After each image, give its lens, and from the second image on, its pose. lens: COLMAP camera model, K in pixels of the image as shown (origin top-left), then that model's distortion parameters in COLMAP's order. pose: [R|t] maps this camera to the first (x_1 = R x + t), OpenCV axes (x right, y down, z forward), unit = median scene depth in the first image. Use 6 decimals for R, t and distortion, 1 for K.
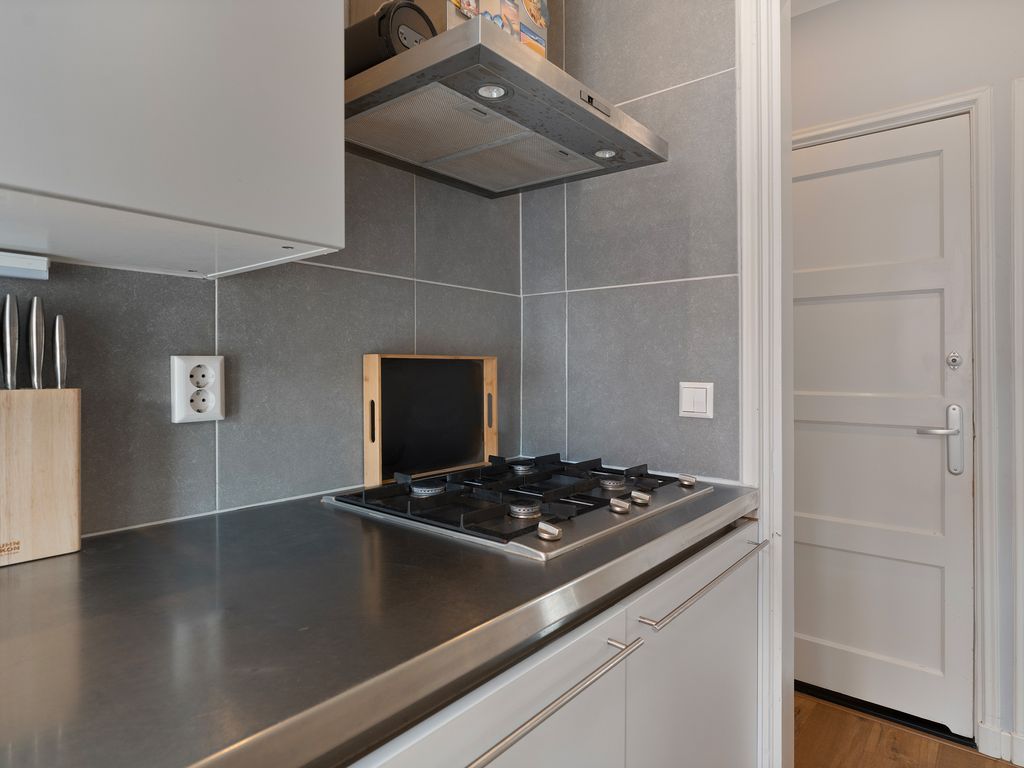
lens RADIAL K [[578.1, 0, 512.8], [0, 578.1, 376.7], [0, 0, 1]] dist [-0.008203, 0.001114]
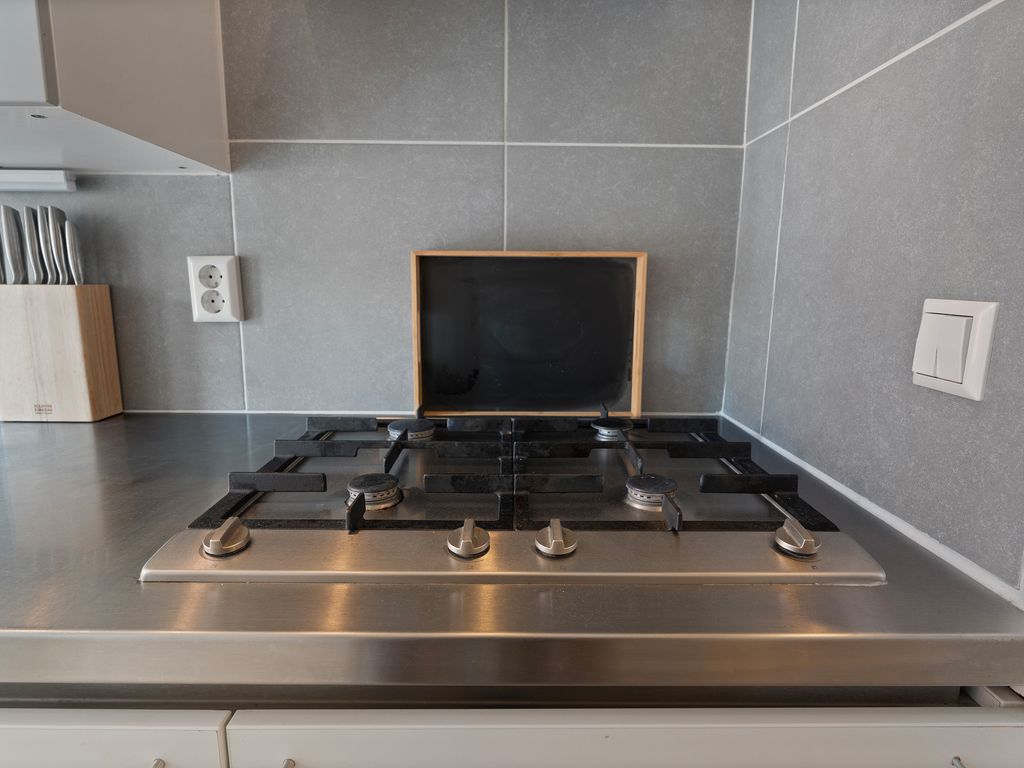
lens RADIAL K [[578.1, 0, 511.6], [0, 578.1, 387.6], [0, 0, 1]] dist [-0.008203, 0.001114]
pose [[0.646690, 0.141326, -0.749546, 0.465555], [-0.016307, 0.985022, 0.171655, 0.006835], [0.762579, -0.098785, 0.639308, 0.593021]]
